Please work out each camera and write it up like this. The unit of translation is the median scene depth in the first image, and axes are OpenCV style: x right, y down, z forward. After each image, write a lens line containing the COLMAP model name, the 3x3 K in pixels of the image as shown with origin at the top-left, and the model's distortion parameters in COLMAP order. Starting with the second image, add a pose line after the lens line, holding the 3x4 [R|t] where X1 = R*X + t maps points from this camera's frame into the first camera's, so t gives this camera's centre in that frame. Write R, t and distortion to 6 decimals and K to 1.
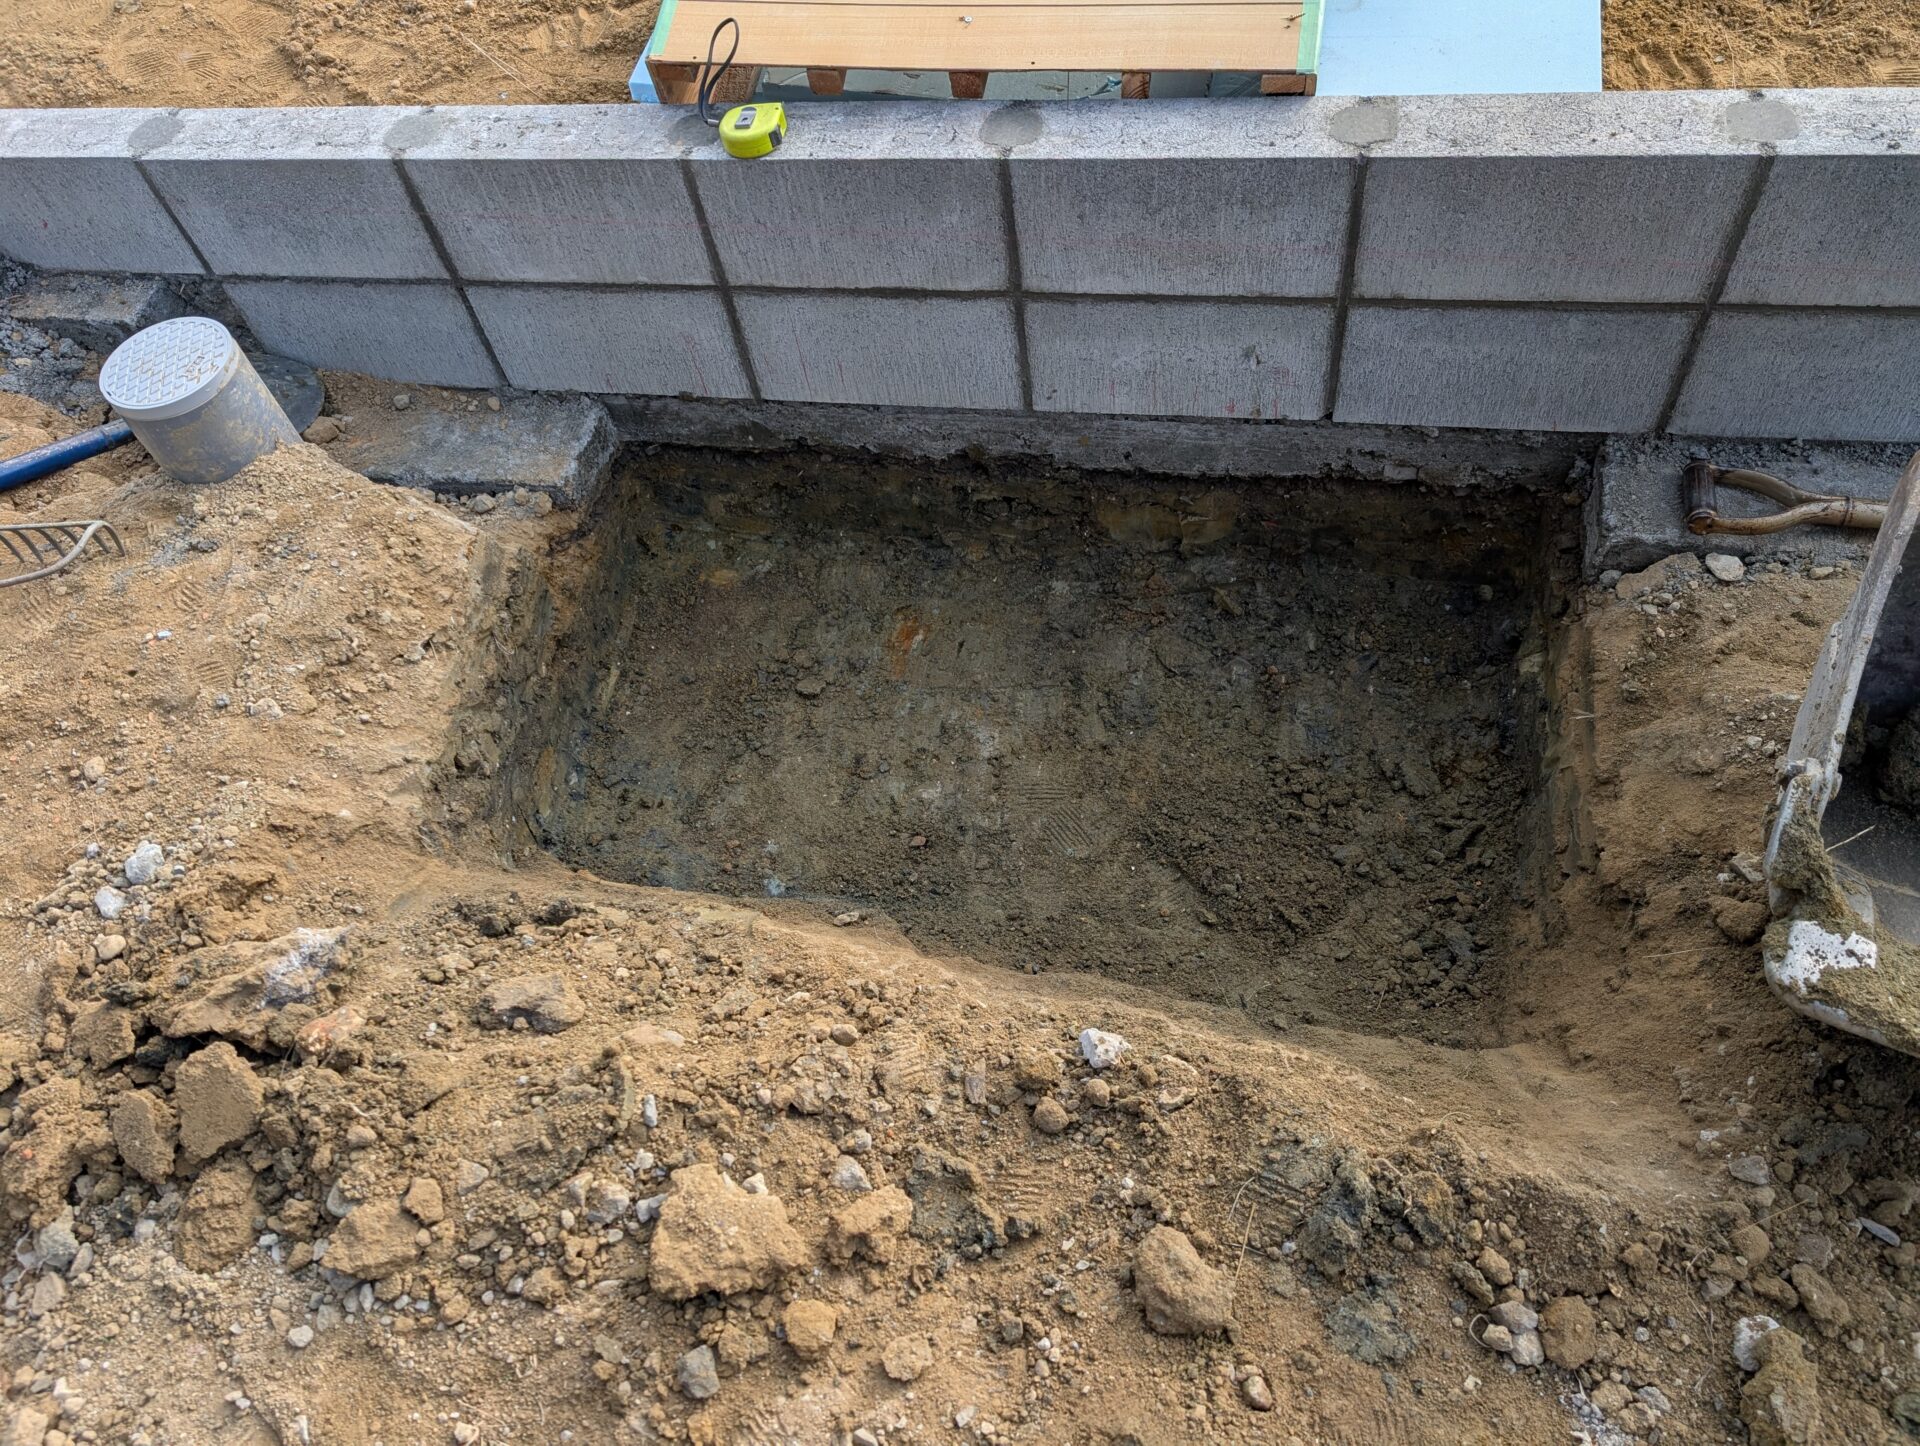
lens RADIAL K [[1330.5, 0, 921.1], [0, 1330.5, 722.5], [0, 0, 1]] dist [0.001407, 0.002064]
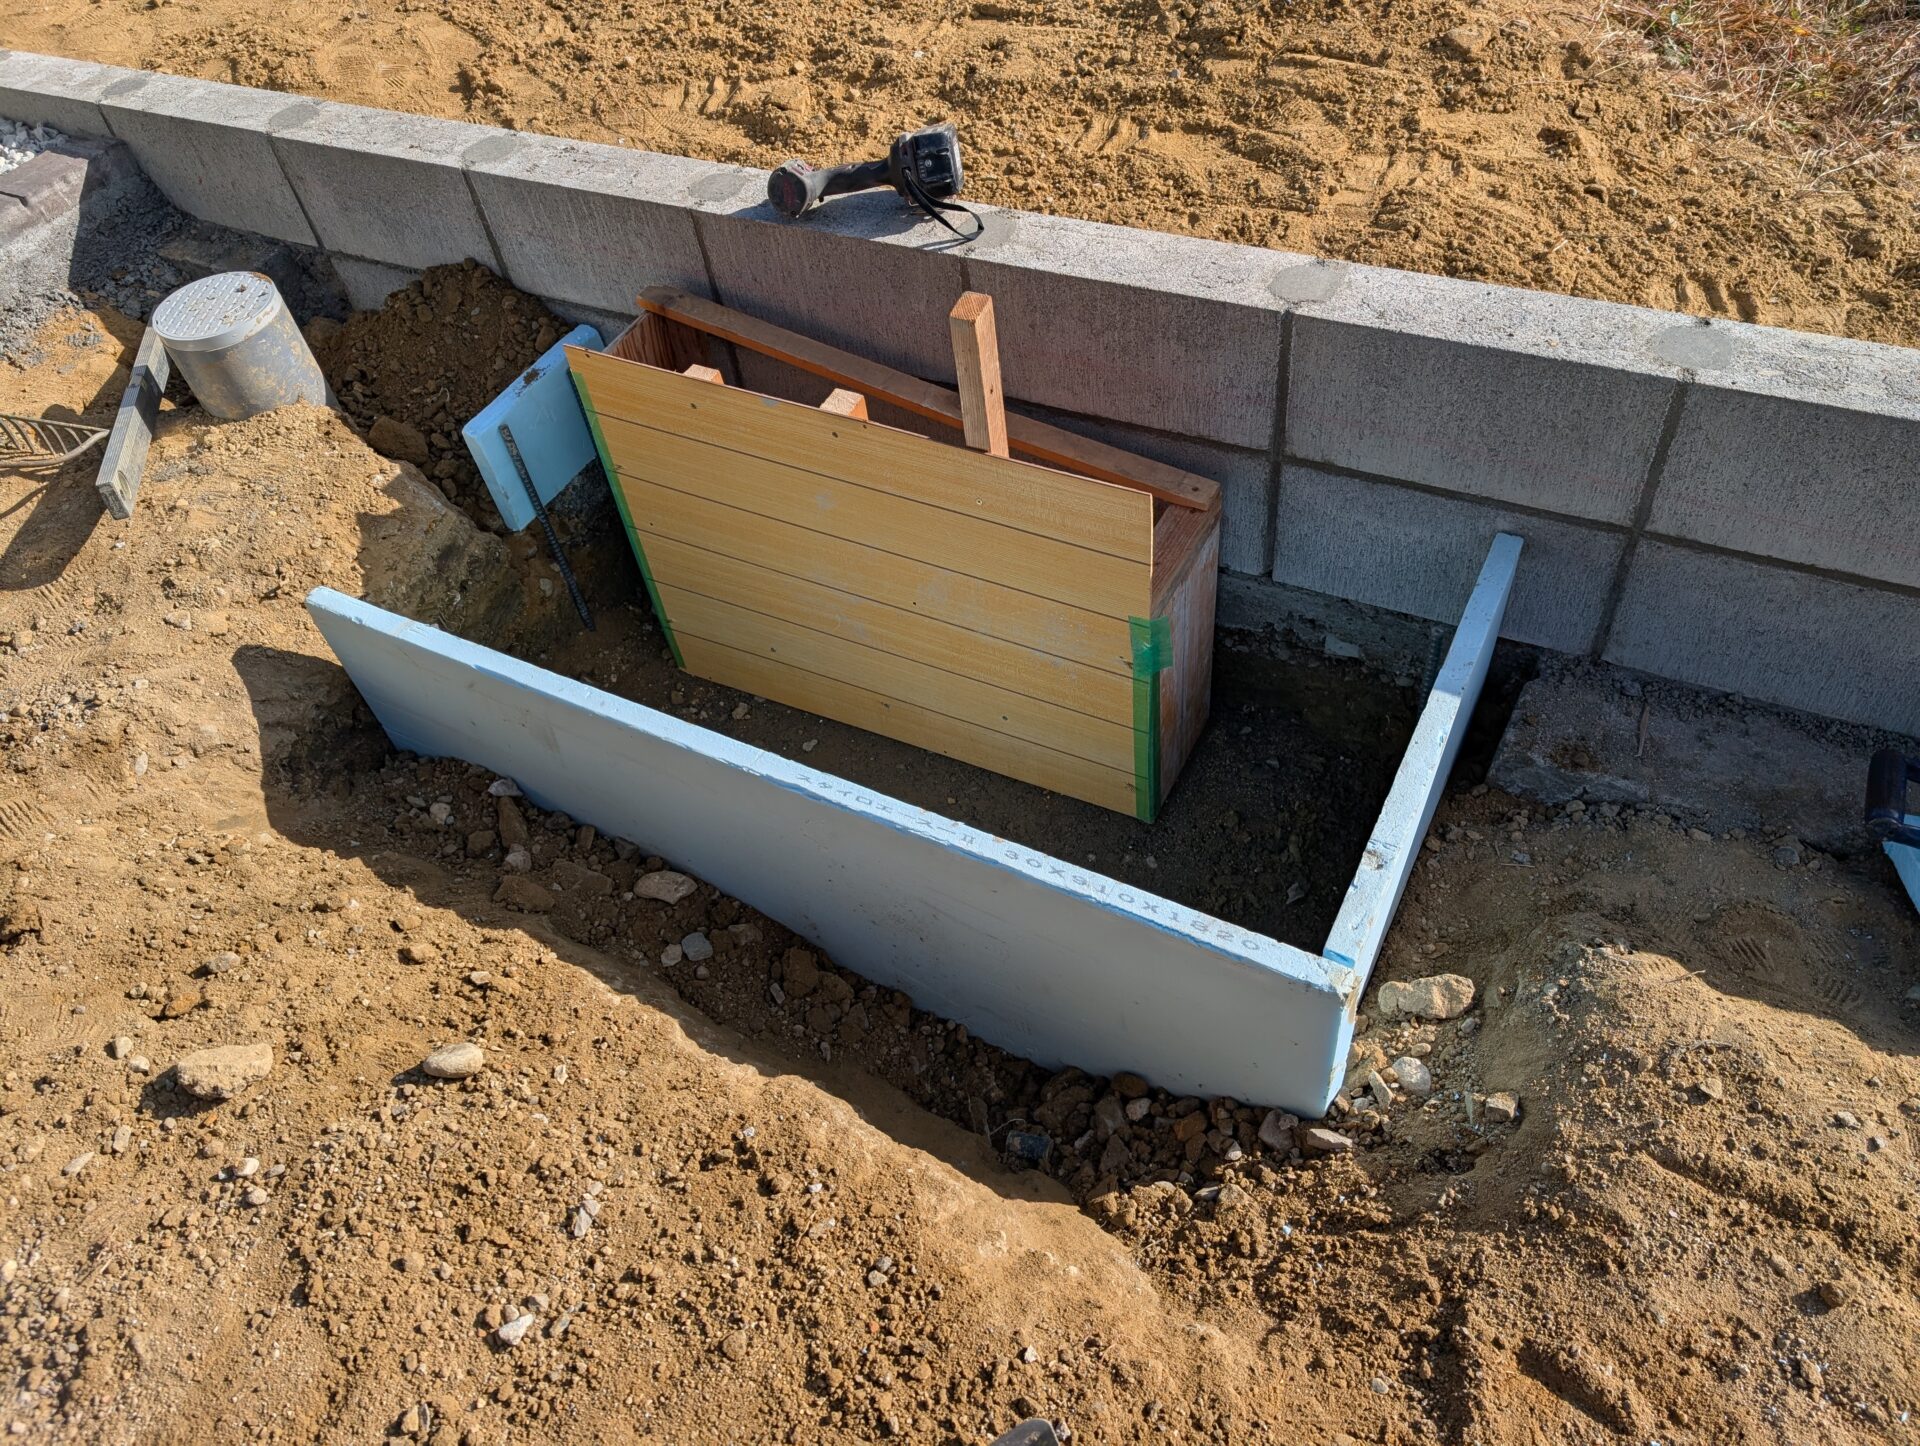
lens RADIAL K [[1330.5, 0, 921.1], [0, 1330.5, 722.5], [0, 0, 1]] dist [0.001407, 0.002064]
pose [[0.963110, 0.224891, -0.147794, 0.254745], [-0.236436, 0.969428, -0.065622, -0.000113], [0.128518, 0.098145, 0.986839, 0.016906]]
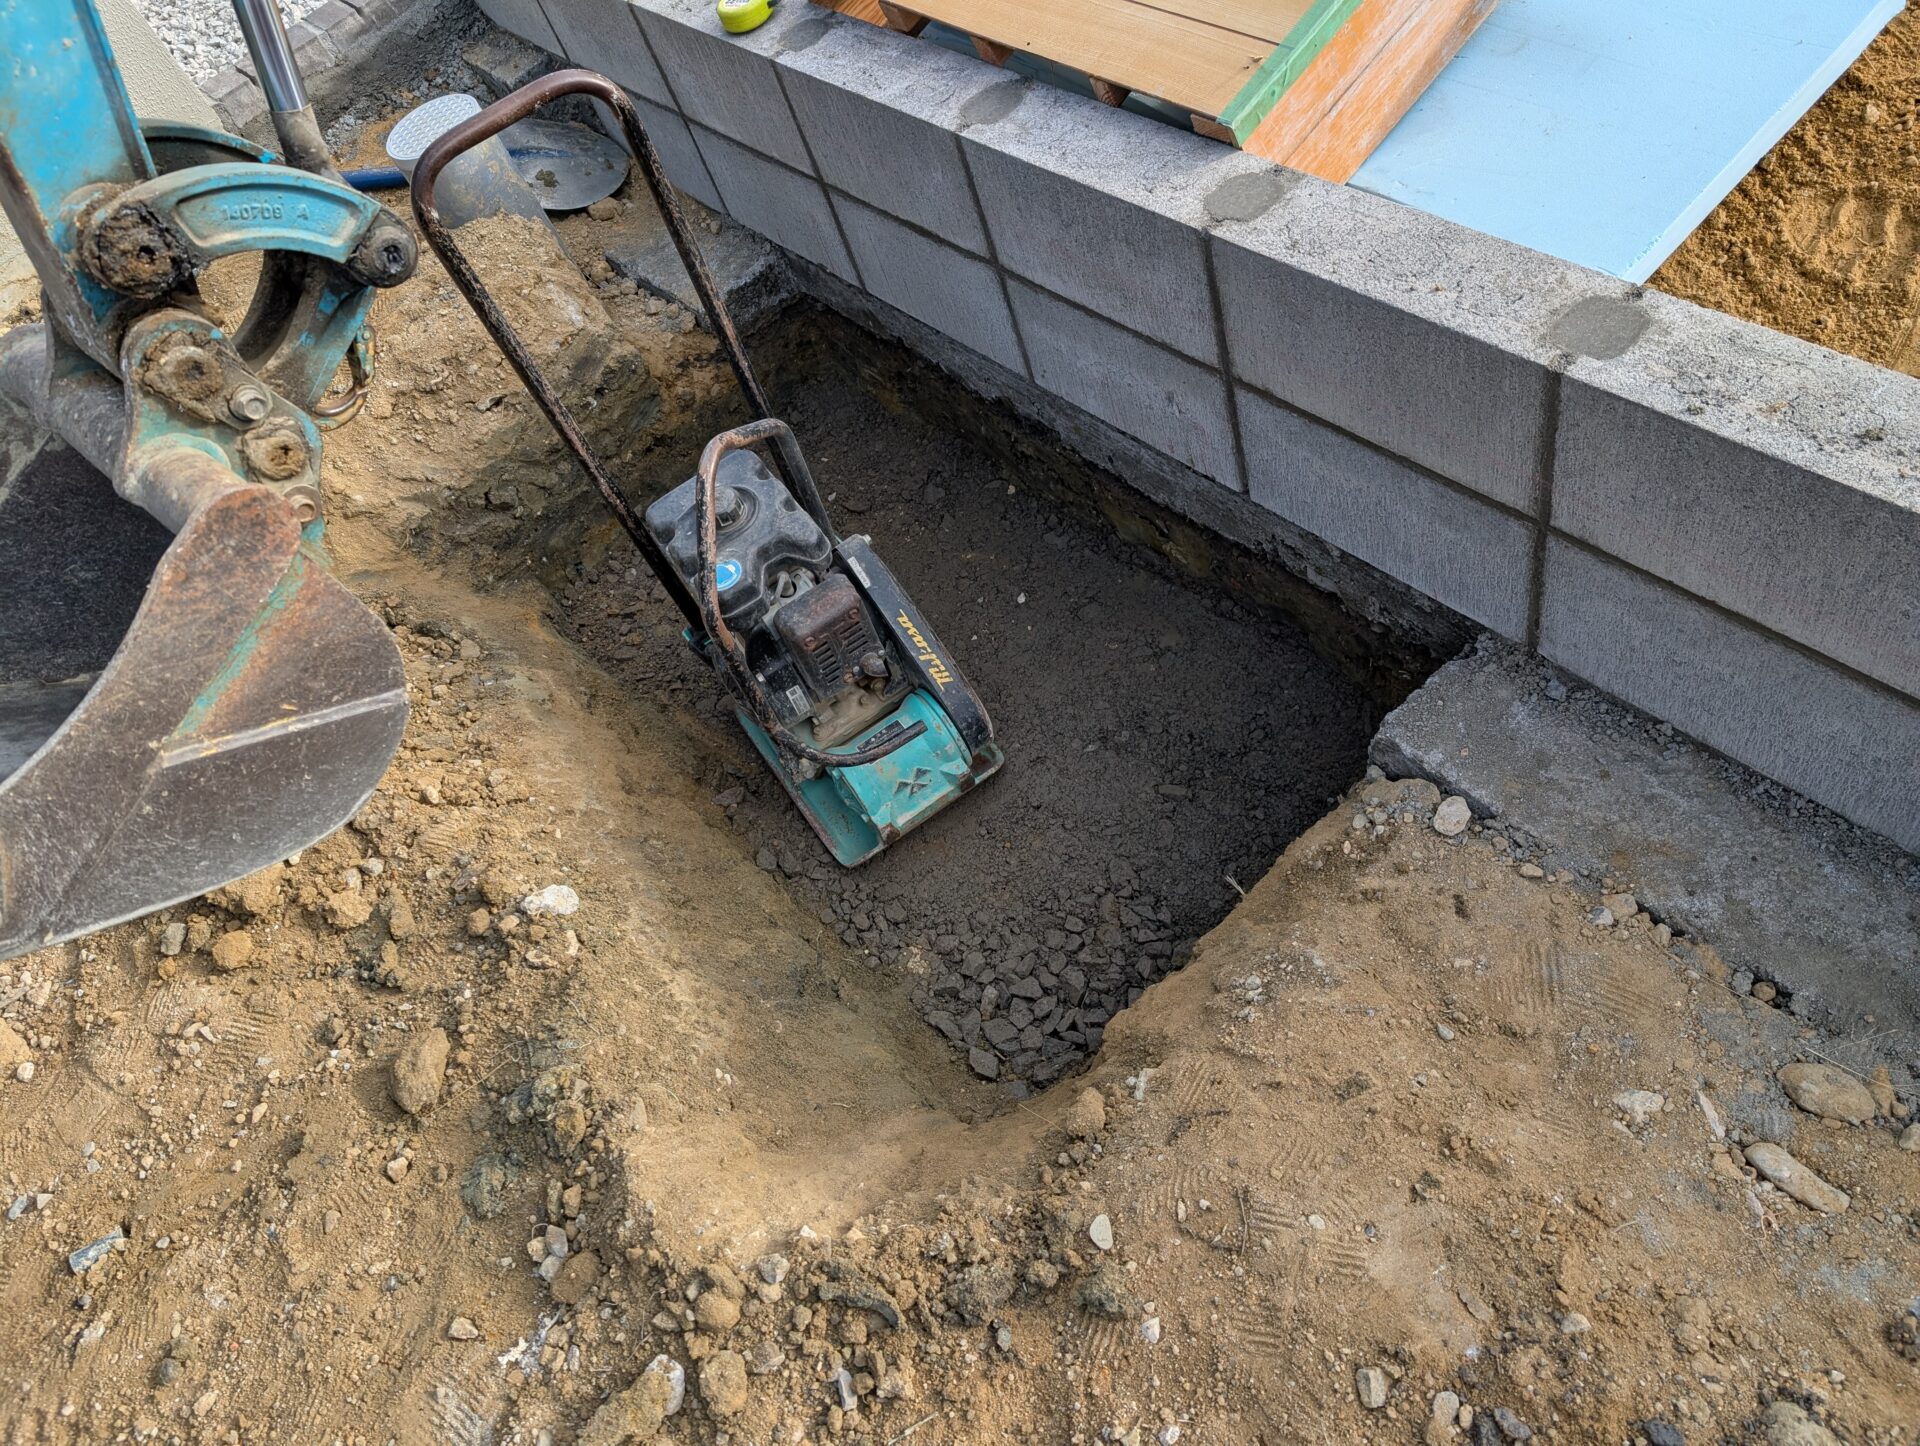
lens RADIAL K [[1330.5, 0, 921.1], [0, 1330.5, 722.5], [0, 0, 1]] dist [0.001407, 0.002064]
pose [[0.797836, 0.434954, -0.417460, 0.635035], [-0.378358, 0.900351, 0.214973, -0.216881], [0.469364, -0.013564, 0.882901, 0.077754]]
